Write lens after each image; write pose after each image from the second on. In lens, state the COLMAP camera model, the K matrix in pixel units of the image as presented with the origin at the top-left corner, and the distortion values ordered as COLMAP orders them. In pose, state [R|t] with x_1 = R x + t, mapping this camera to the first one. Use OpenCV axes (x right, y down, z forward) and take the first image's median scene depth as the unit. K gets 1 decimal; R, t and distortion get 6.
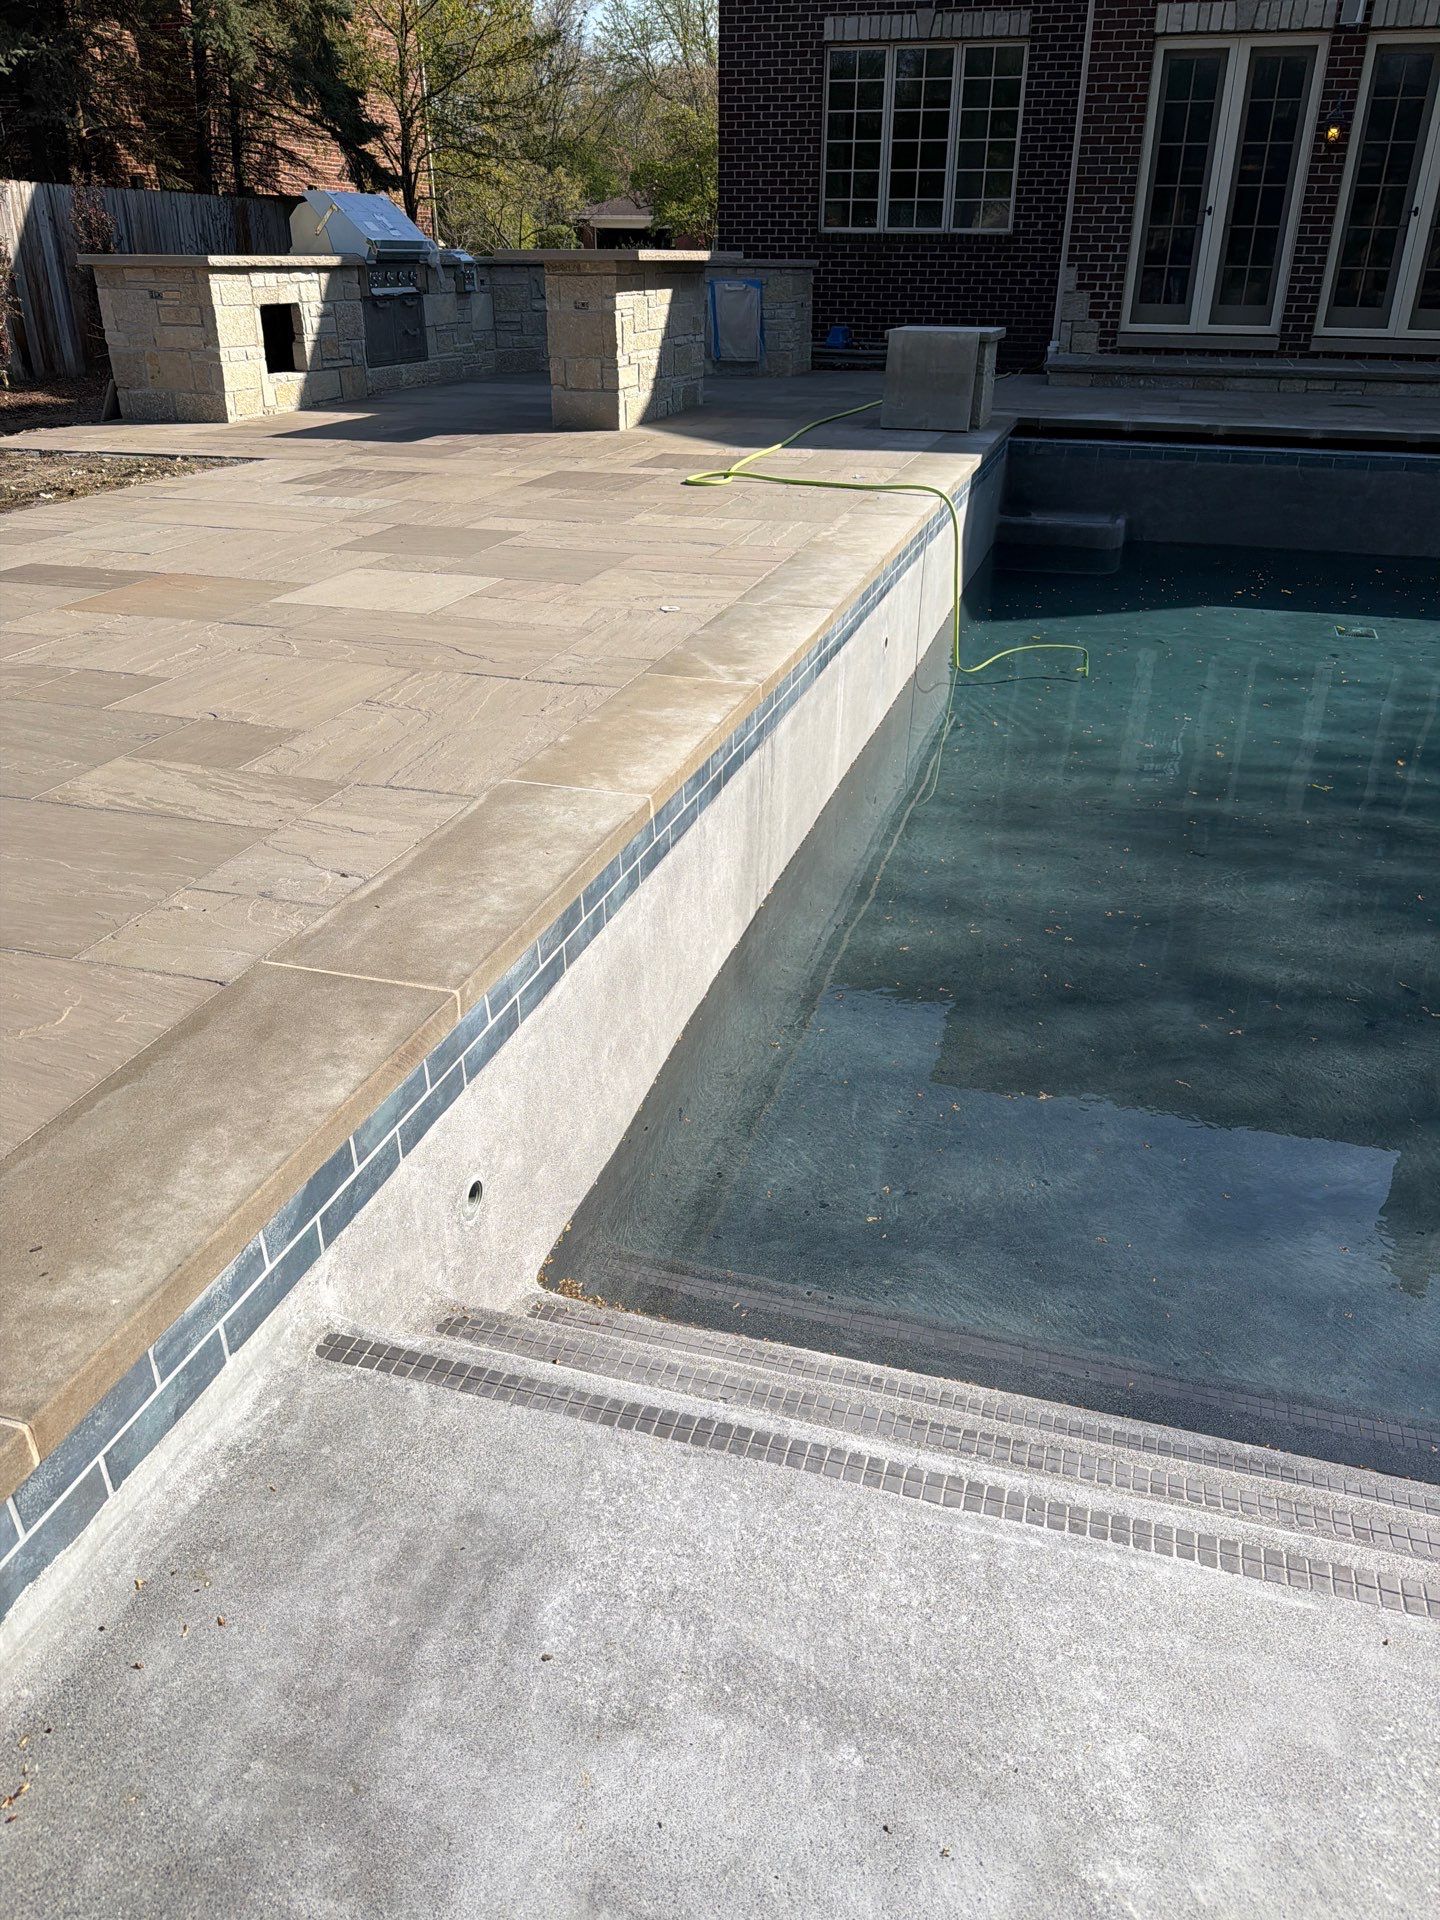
lens RADIAL K [[1364.2, 0, 733.3], [0, 1364.2, 989.0], [0, 0, 1]] dist [0.003232, -0.001931]
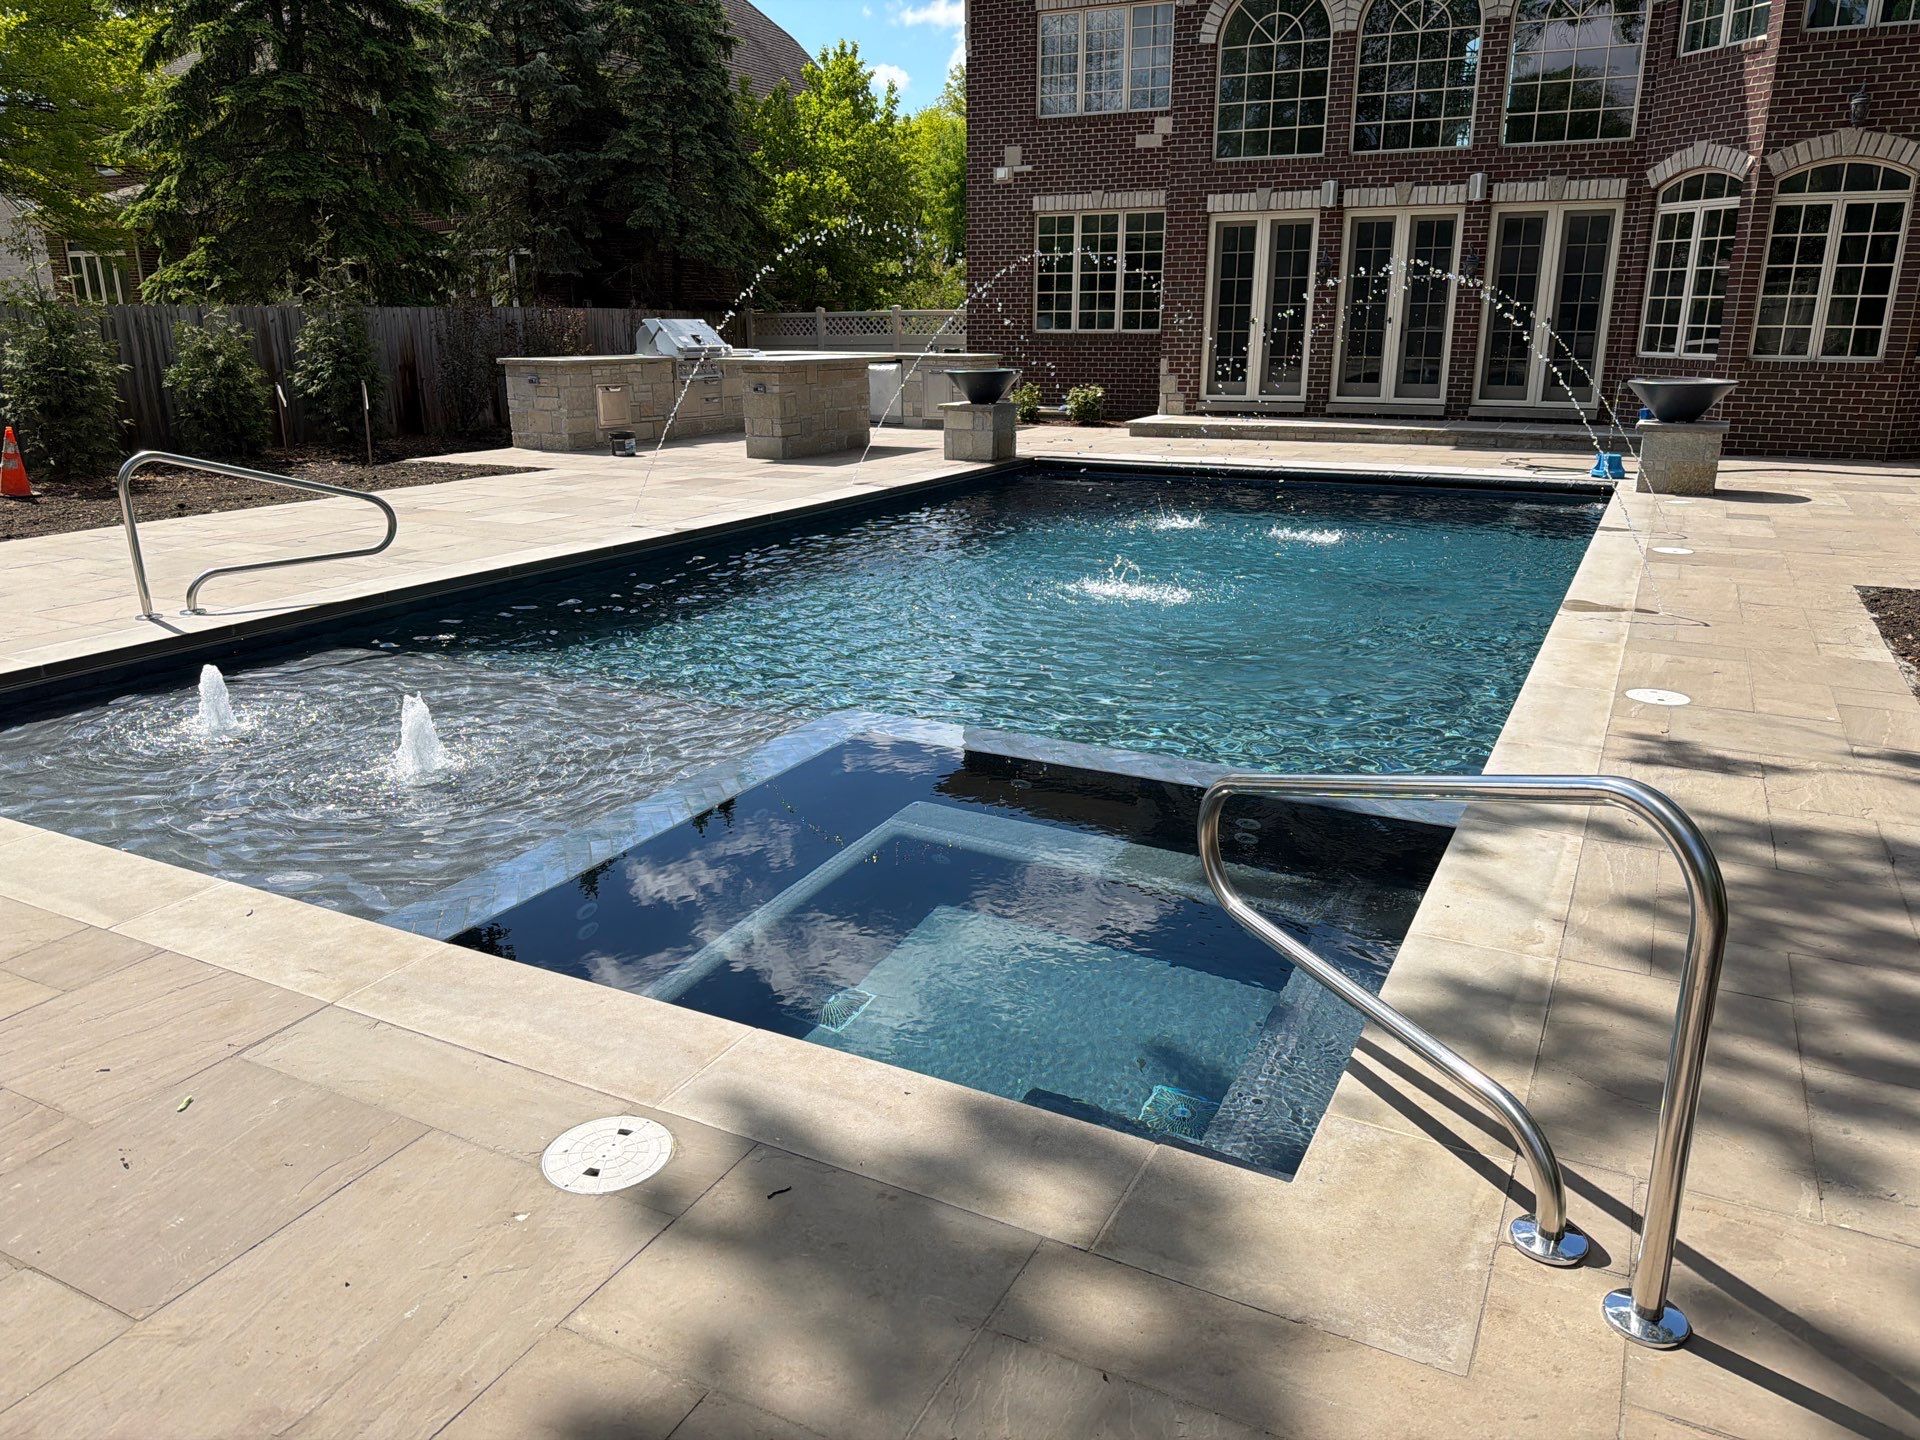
lens RADIAL K [[1389.7, 0, 956.5], [0, 1389.7, 743.0], [0, 0, 1]] dist [0.006500, -0.011139]
pose [[0.980901, 0.044512, -0.189344, 0.335392], [-0.080967, 0.978555, -0.189404, 0.163044], [0.176853, 0.201117, 0.963470, -0.367119]]
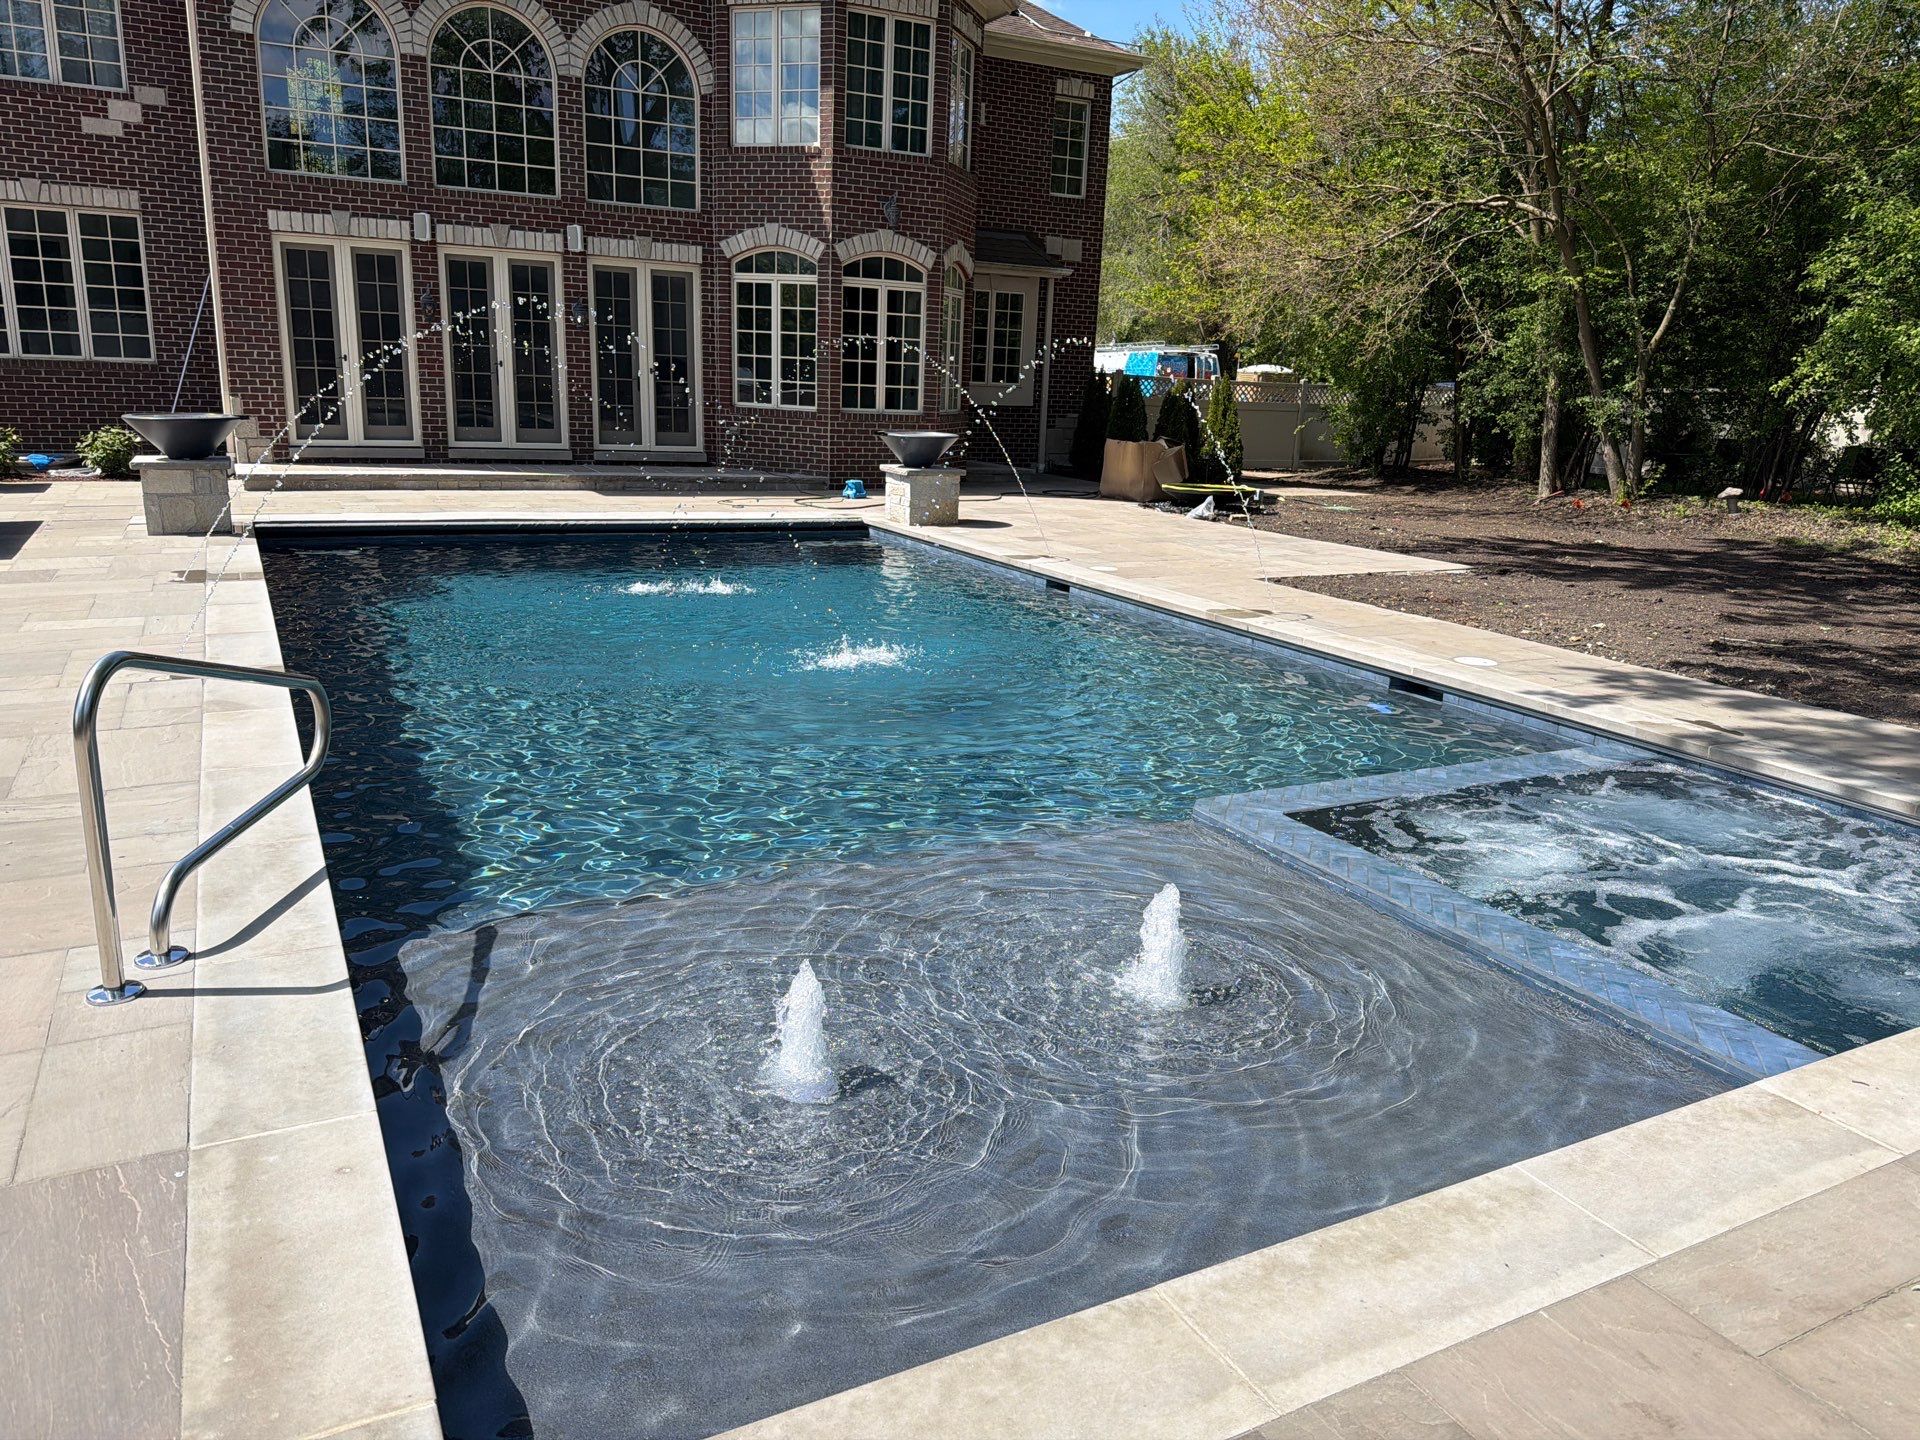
lens RADIAL K [[1390.7, 0, 962.0], [0, 1390.7, 741.7], [0, 0, 1]] dist [0.008957, -0.013951]
pose [[0.725887, -0.156202, 0.669842, -0.157283], [0.295534, 0.950222, -0.098677, 0.066851], [-0.621086, 0.269589, 0.735917, -0.212676]]
